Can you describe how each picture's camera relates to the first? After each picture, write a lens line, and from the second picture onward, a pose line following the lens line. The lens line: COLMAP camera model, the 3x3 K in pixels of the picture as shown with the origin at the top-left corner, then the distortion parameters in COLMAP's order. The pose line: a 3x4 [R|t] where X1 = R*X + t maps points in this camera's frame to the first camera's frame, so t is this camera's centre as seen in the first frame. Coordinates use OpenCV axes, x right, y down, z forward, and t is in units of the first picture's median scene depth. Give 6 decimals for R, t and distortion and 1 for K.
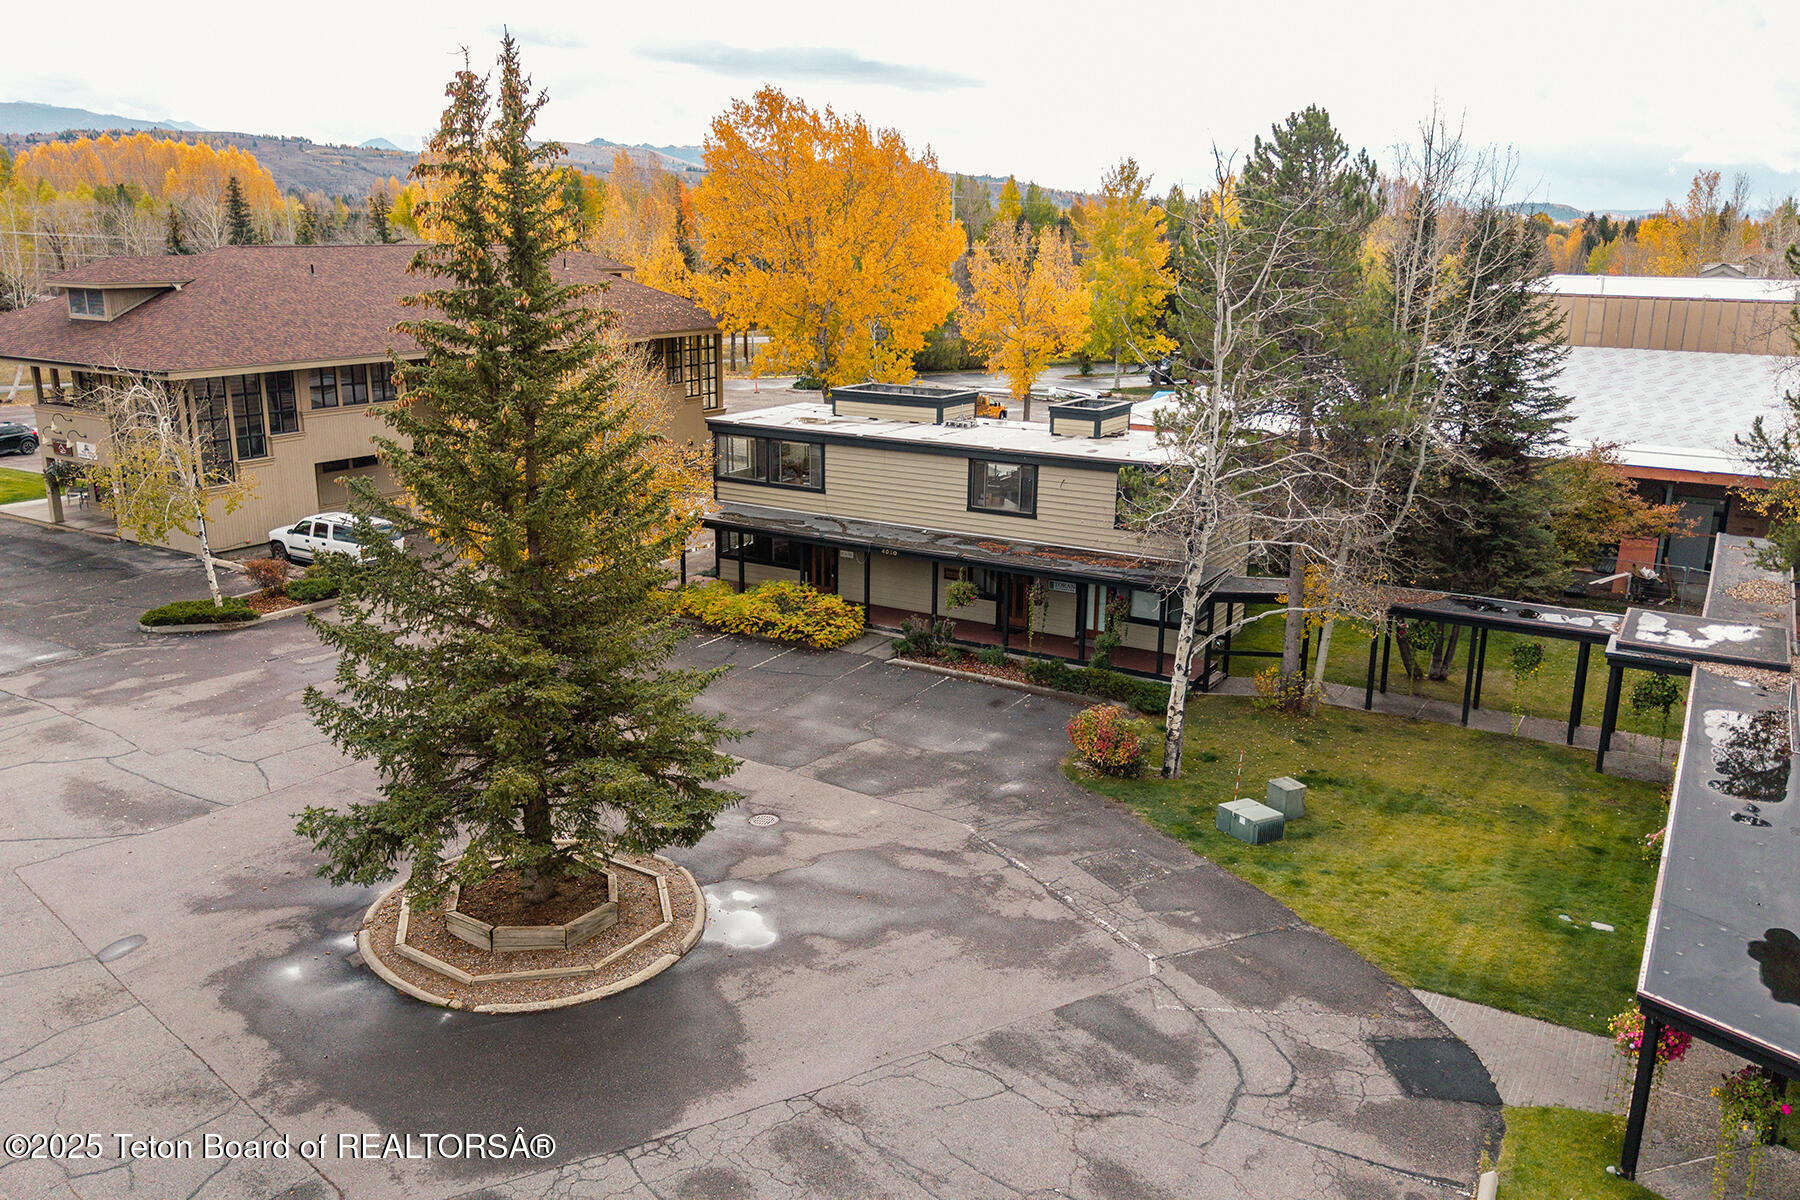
lens RADIAL K [[1341.4, 0, 900.6], [0, 1341.4, 599.6], [0, 0, 1]] dist [0.002785, -0.015594]
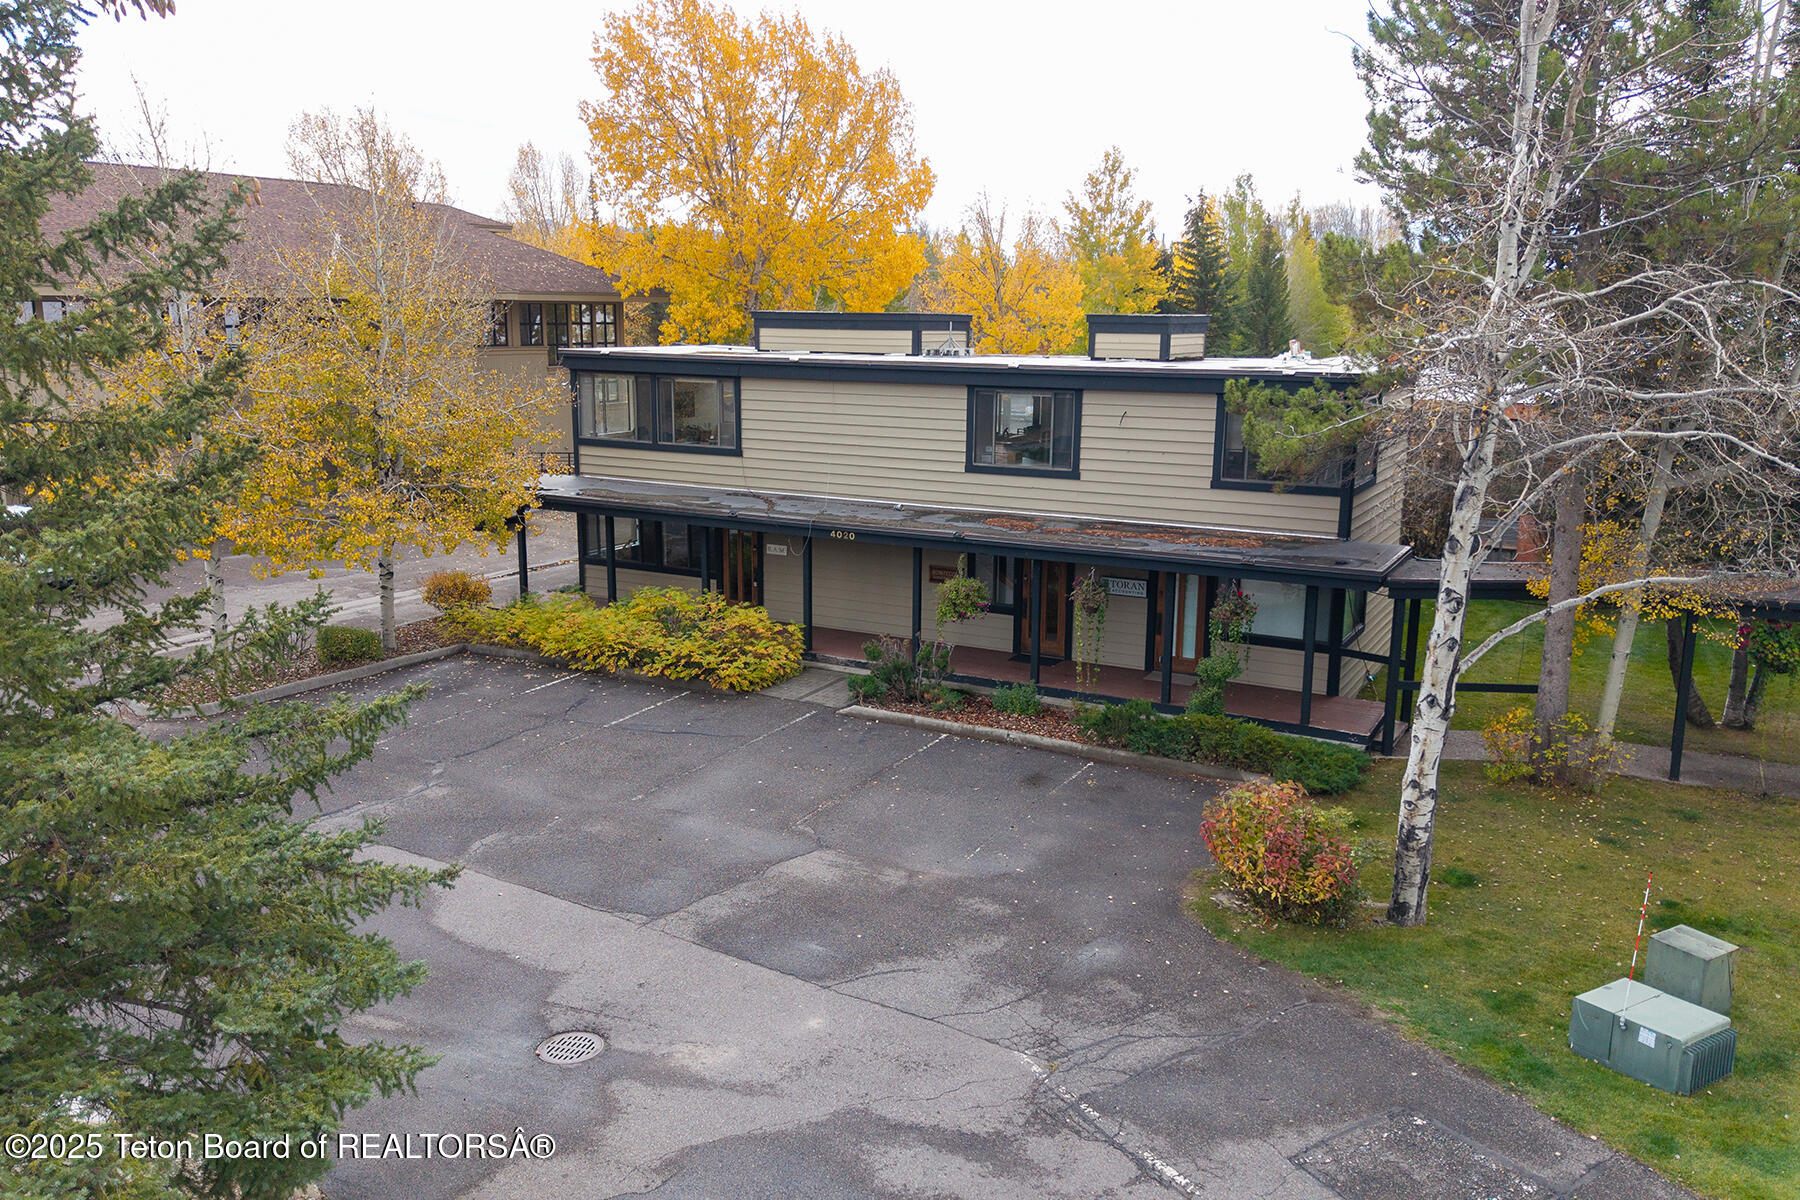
lens RADIAL K [[1341.4, 0, 896.7], [0, 1341.4, 597.1], [0, 0, 1]] dist [0.002785, -0.015594]
pose [[0.999415, -0.011126, 0.032327, -0.004004], [0.012966, 0.998274, -0.057281, 0.030870], [-0.031634, 0.057666, 0.997835, 0.414960]]
